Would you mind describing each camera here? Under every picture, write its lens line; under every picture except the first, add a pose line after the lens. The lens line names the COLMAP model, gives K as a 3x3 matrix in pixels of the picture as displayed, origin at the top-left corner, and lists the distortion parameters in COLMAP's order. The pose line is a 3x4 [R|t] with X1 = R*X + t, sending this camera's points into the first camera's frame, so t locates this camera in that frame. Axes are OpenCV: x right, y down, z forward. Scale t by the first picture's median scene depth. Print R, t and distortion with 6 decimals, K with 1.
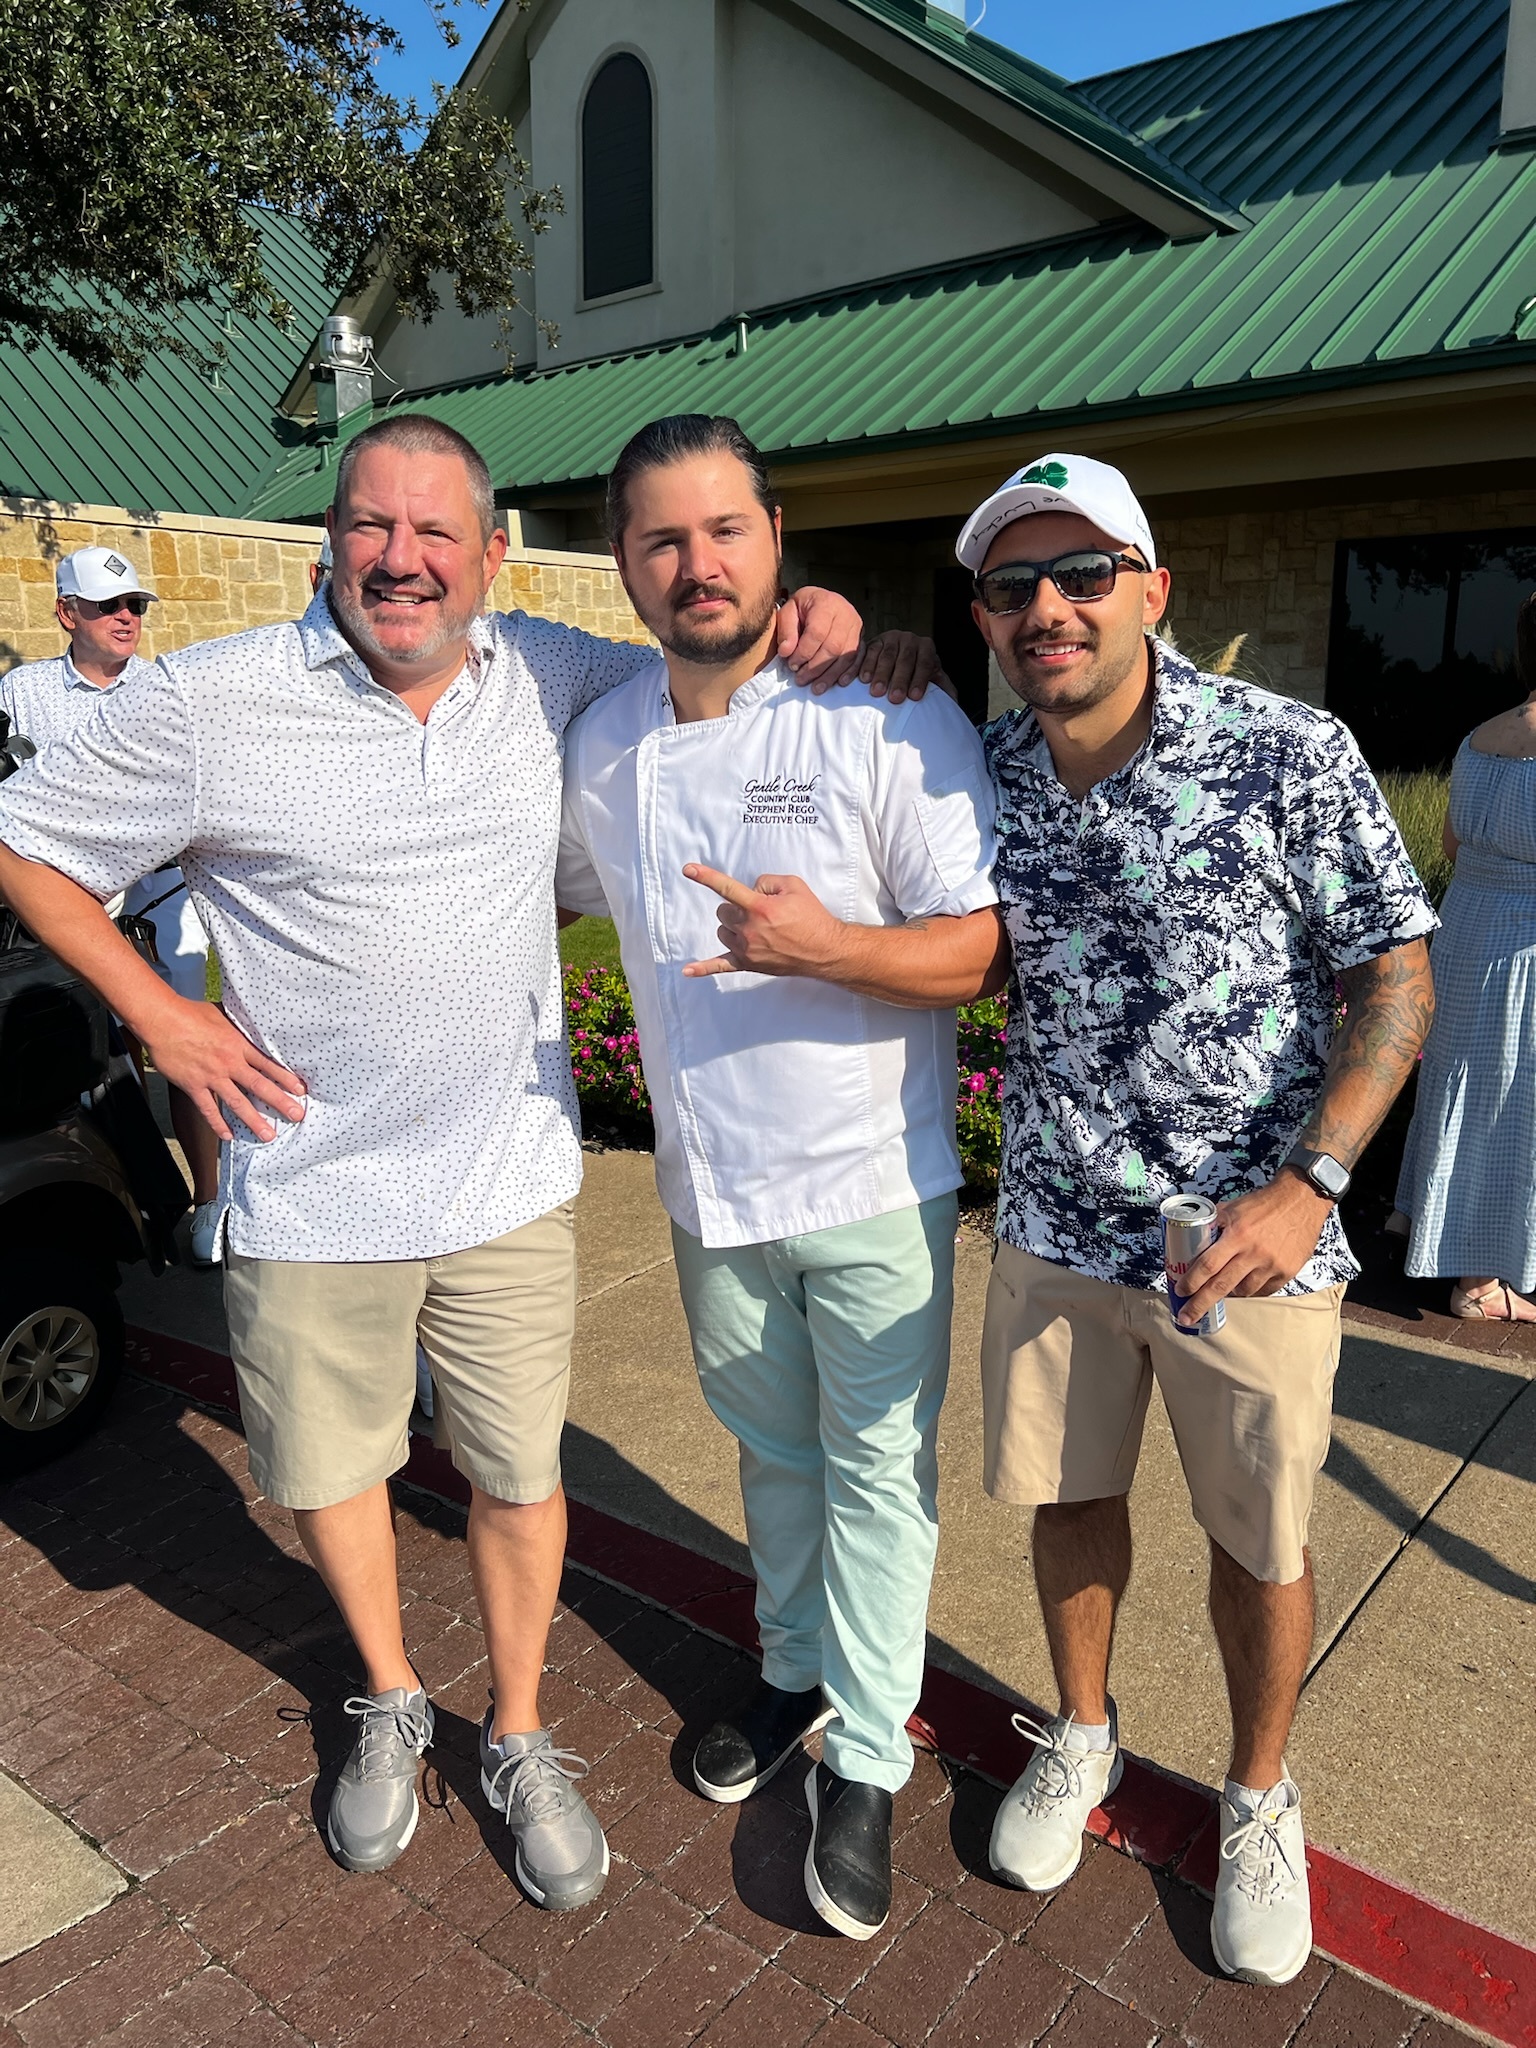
lens RADIAL K [[1554.9, 0, 713.3], [0, 1554.9, 1079.7], [0, 0, 1]] dist [0.057834, -0.068916]
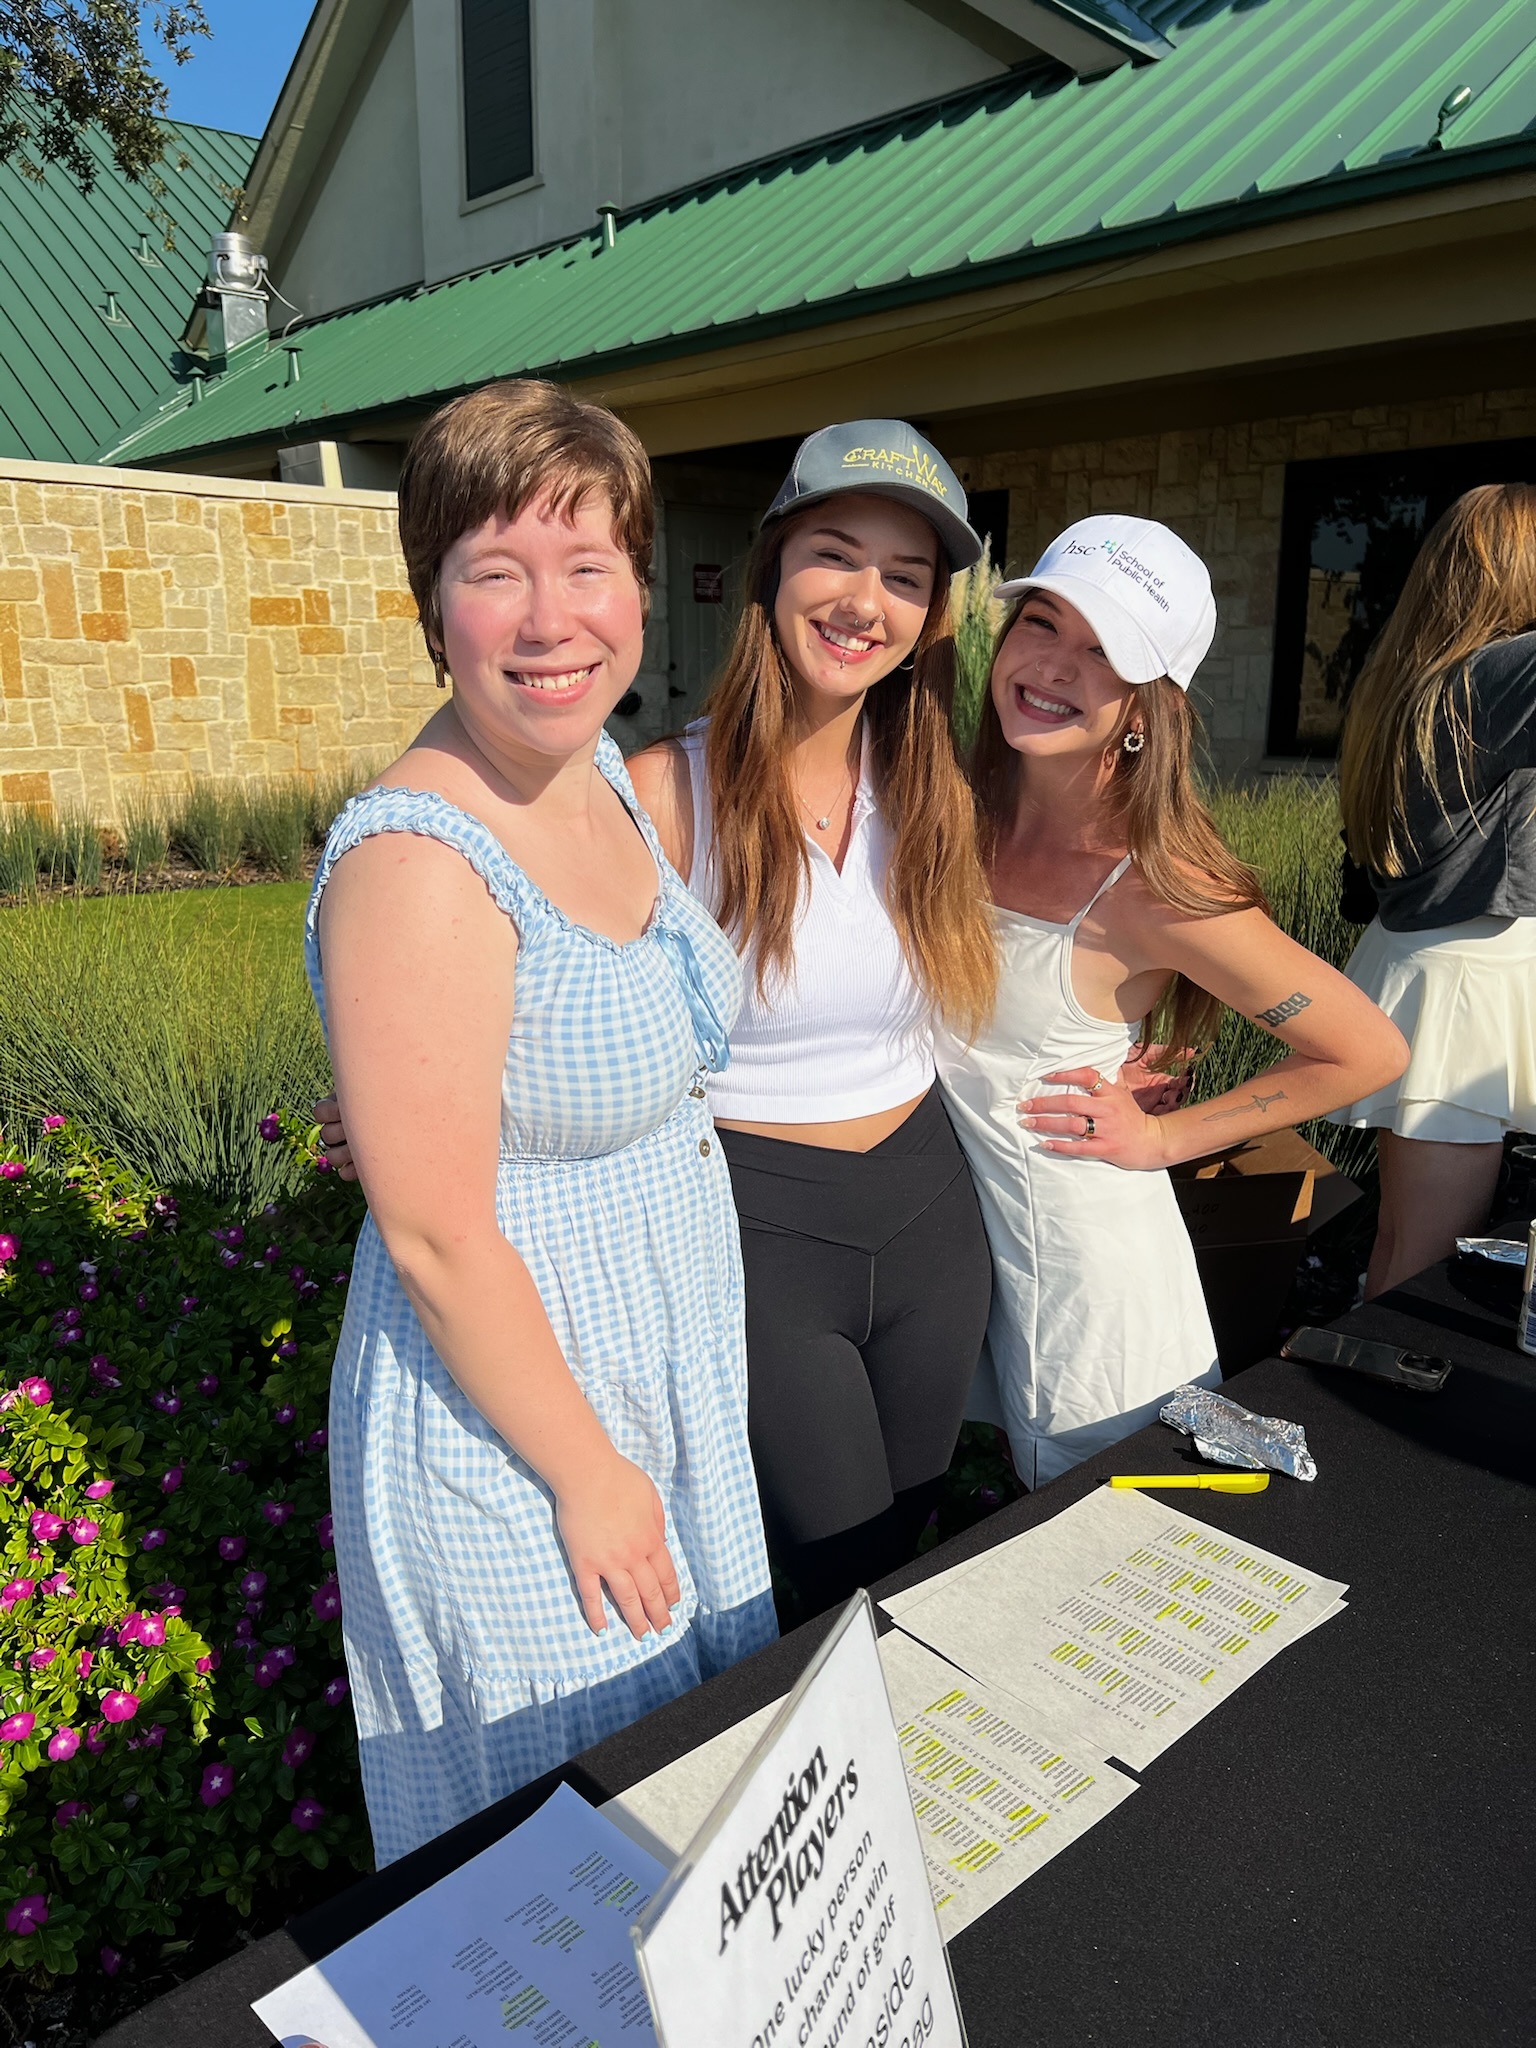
lens RADIAL K [[1554.9, 0, 754.8], [0, 1554.9, 1056.8], [0, 0, 1]] dist [0.057834, -0.068916]
pose [[0.997680, 0.013330, -0.066754, 0.190080], [-0.012782, 0.999881, 0.008621, -0.053536], [0.066861, -0.007748, 0.997732, 0.208123]]
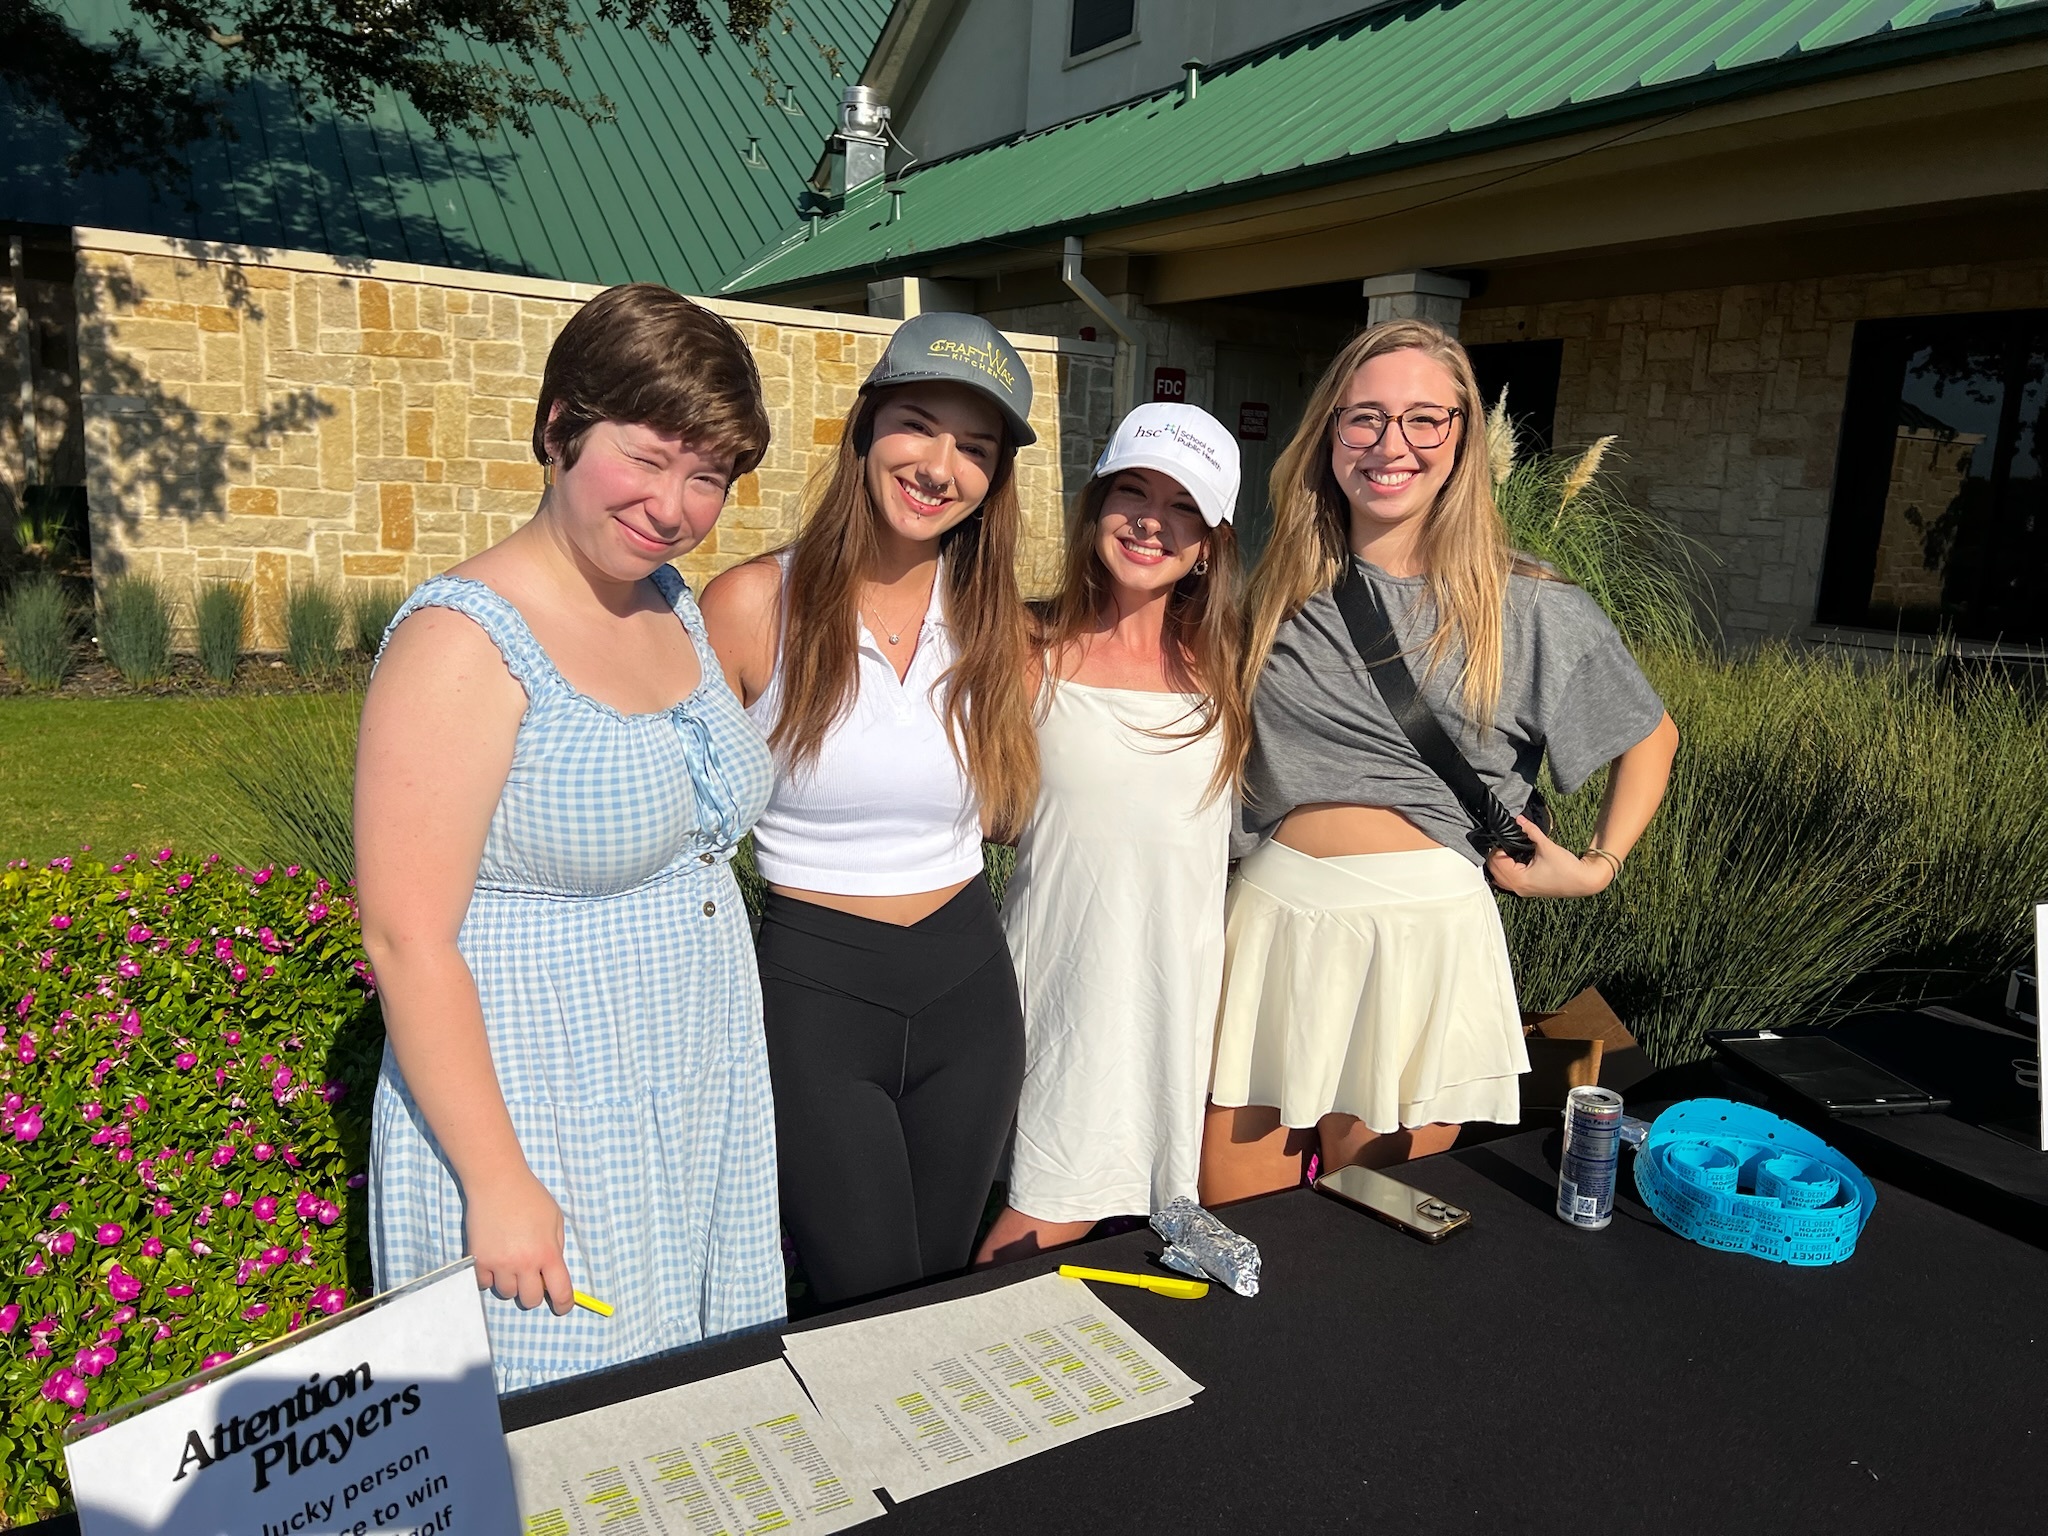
lens RADIAL K [[1554.9, 0, 1033.4], [0, 1554.9, 790.2], [0, 0, 1]] dist [0.057834, -0.068916]
pose [[0.961956, 0.093925, -0.256552, 0.233694], [-0.106766, 0.993612, -0.036558, -0.054886], [0.251479, 0.062558, 0.965839, 0.201226]]
